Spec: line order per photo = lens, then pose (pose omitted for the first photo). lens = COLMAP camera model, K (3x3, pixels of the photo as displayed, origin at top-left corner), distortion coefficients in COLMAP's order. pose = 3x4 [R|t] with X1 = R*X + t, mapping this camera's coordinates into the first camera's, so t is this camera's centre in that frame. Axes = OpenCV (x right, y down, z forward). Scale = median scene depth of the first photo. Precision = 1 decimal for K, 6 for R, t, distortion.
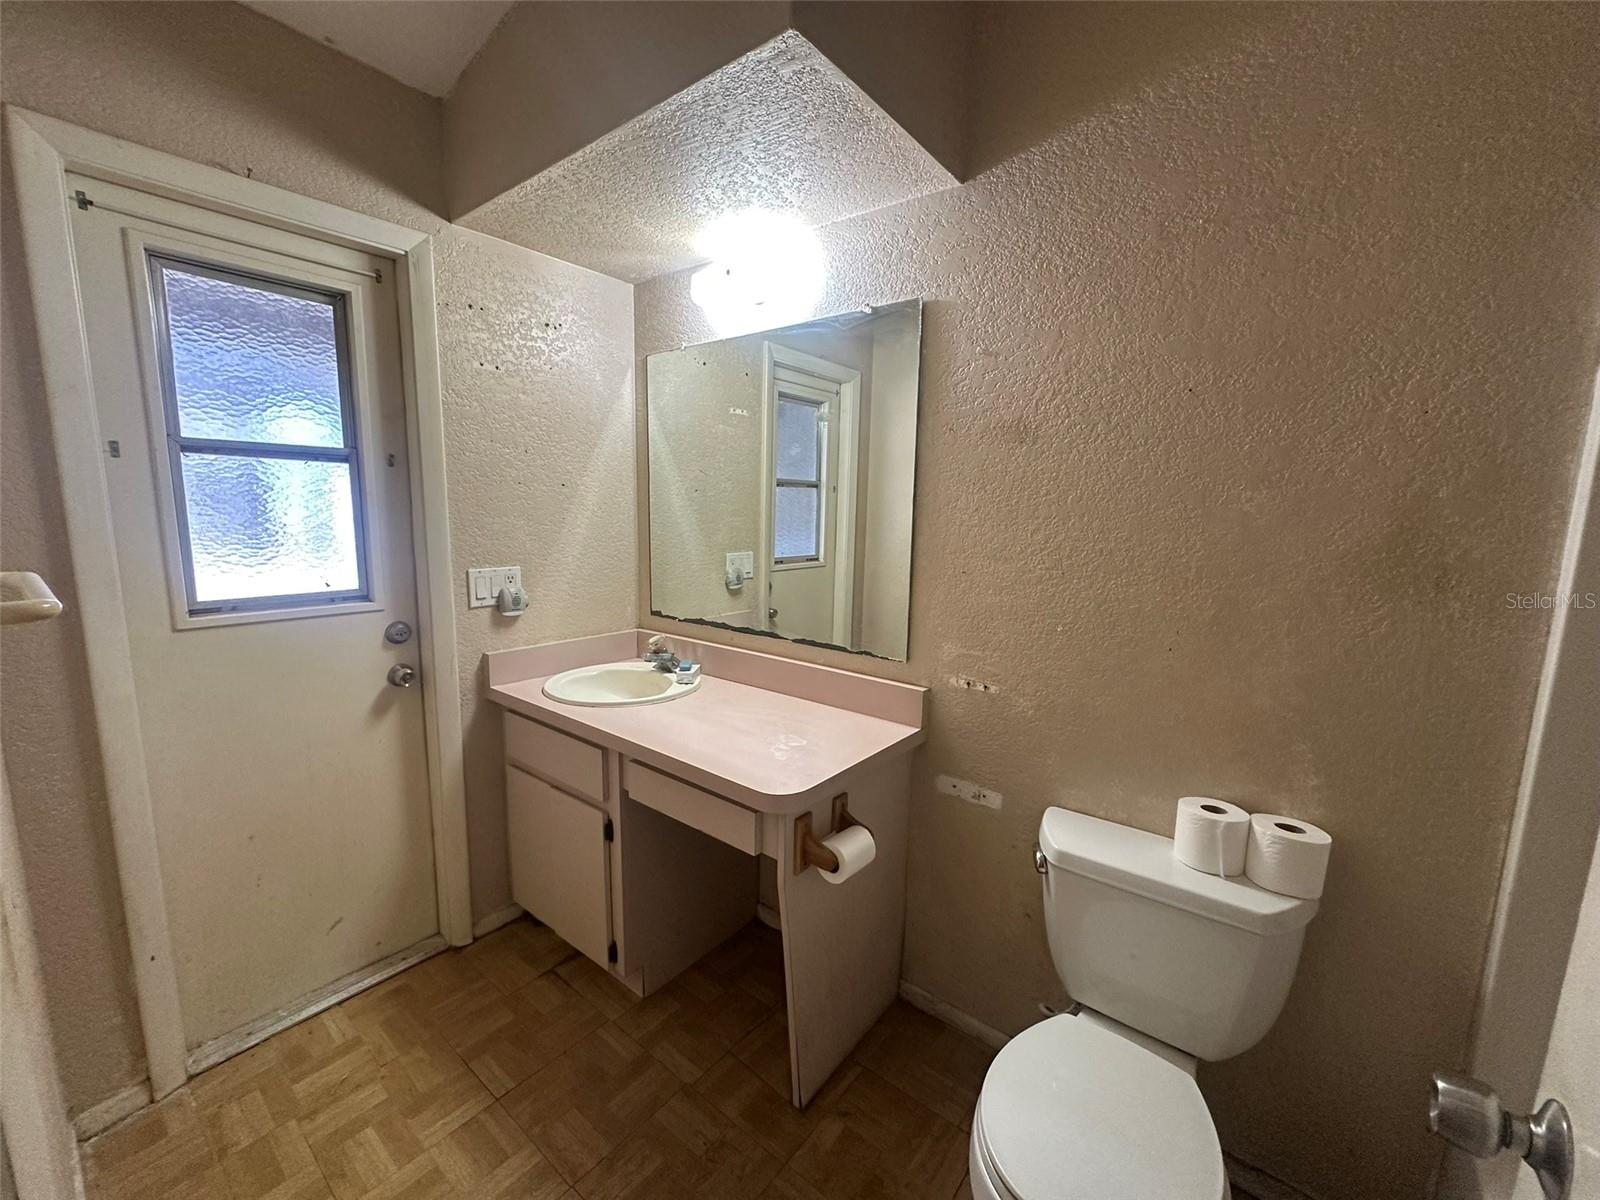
lens RADIAL K [[638.4, 0, 798.6], [0, 638.4, 600.7], [0, 0, 1]] dist [-0.001862, 0.000468]
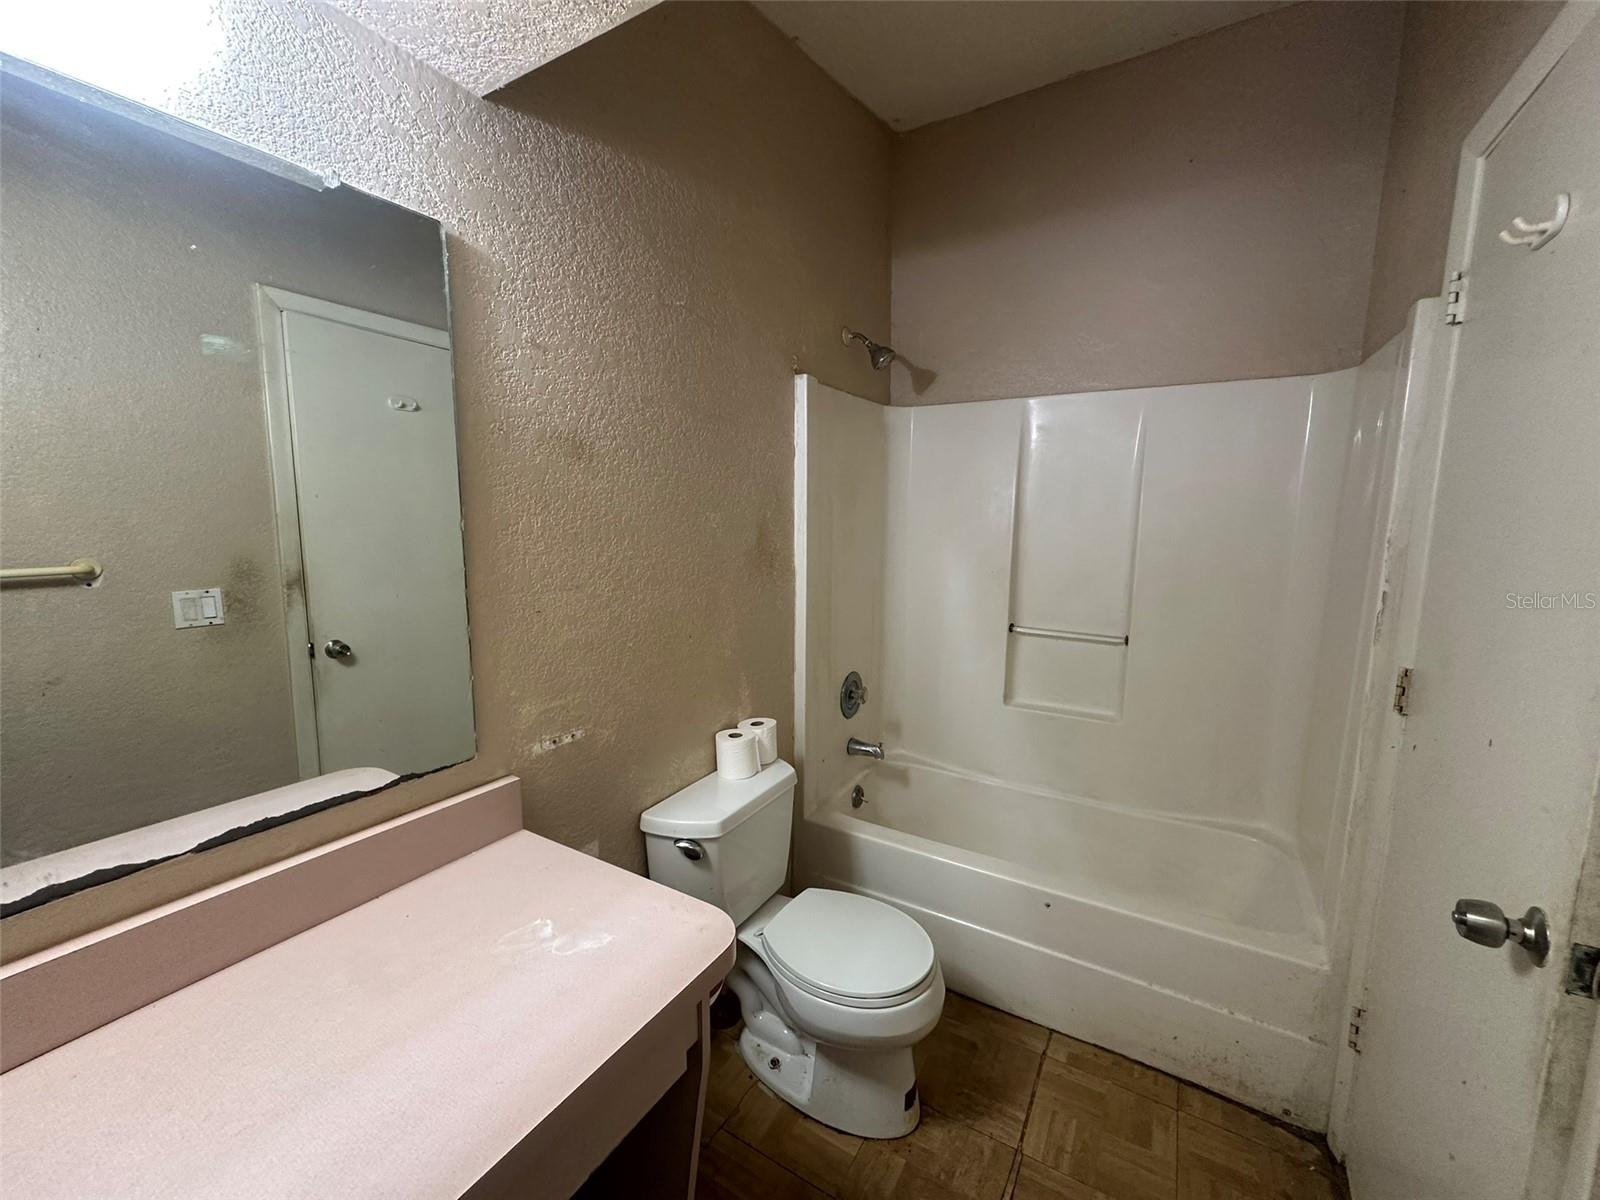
lens RADIAL K [[638.4, 0, 797.9], [0, 638.4, 600.2], [0, 0, 1]] dist [-0.001862, 0.000468]
pose [[-0.127526, -0.150328, 0.980377, -0.613840], [0.135237, 0.976580, 0.167337, -0.160513], [-0.982572, 0.153923, -0.104209, 0.817979]]
